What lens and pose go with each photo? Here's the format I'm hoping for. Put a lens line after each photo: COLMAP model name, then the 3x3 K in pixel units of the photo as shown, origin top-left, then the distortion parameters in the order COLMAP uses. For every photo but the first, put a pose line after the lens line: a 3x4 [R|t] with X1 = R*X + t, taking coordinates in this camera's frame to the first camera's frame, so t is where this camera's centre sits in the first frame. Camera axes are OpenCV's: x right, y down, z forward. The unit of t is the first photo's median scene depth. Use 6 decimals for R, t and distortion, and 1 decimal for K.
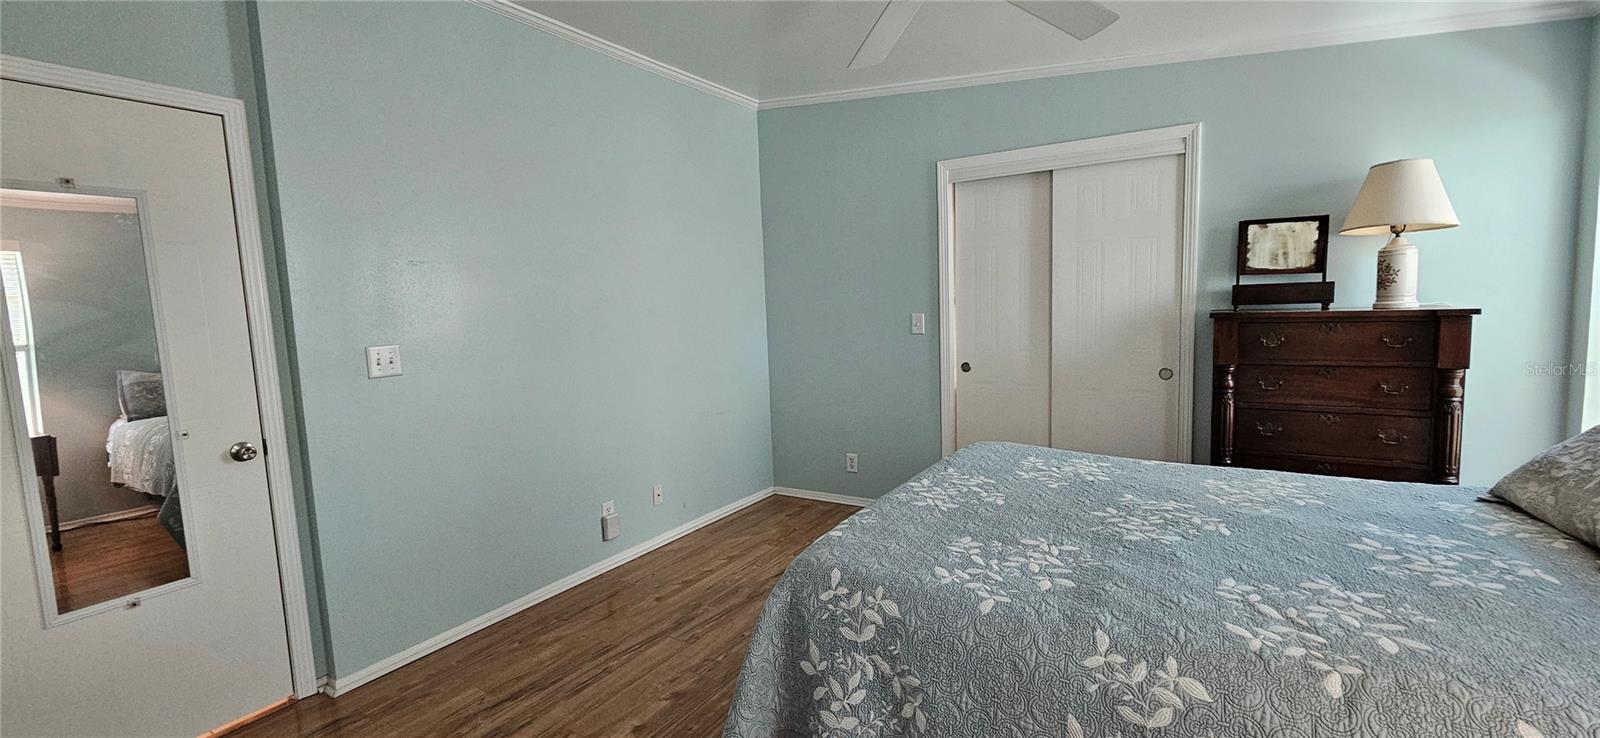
lens RADIAL K [[657.3, 0, 791.0], [0, 657.3, 368.0], [0, 0, 1]] dist [0.000692, 0.000100]
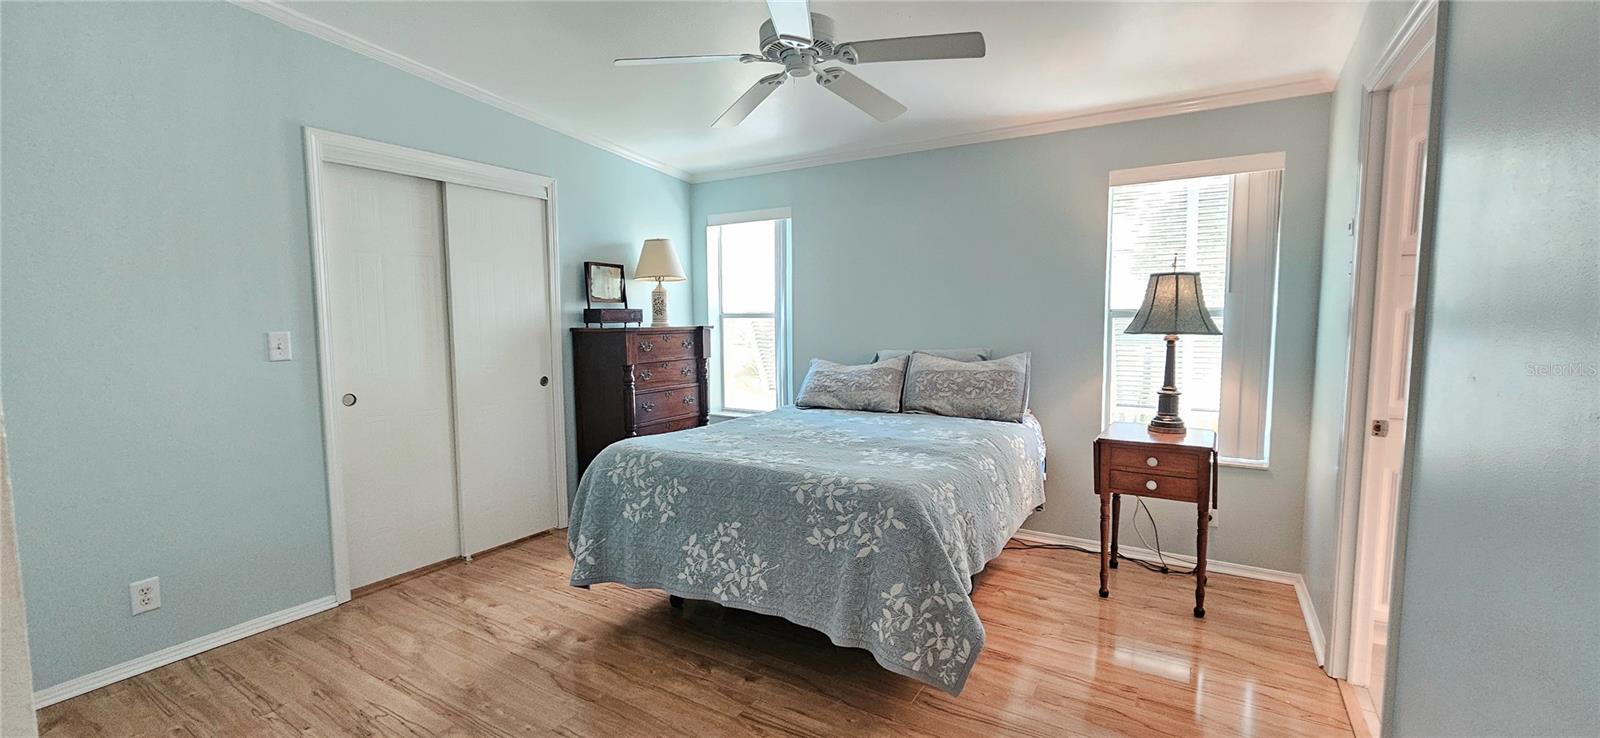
lens RADIAL K [[657.3, 0, 791.0], [0, 657.3, 368.0], [0, 0, 1]] dist [0.000692, 0.000100]
pose [[-0.030779, -0.045579, 0.998486, -0.666592], [0.106667, 0.993105, 0.048621, -0.025793], [-0.993818, 0.108002, -0.025705, 0.615982]]
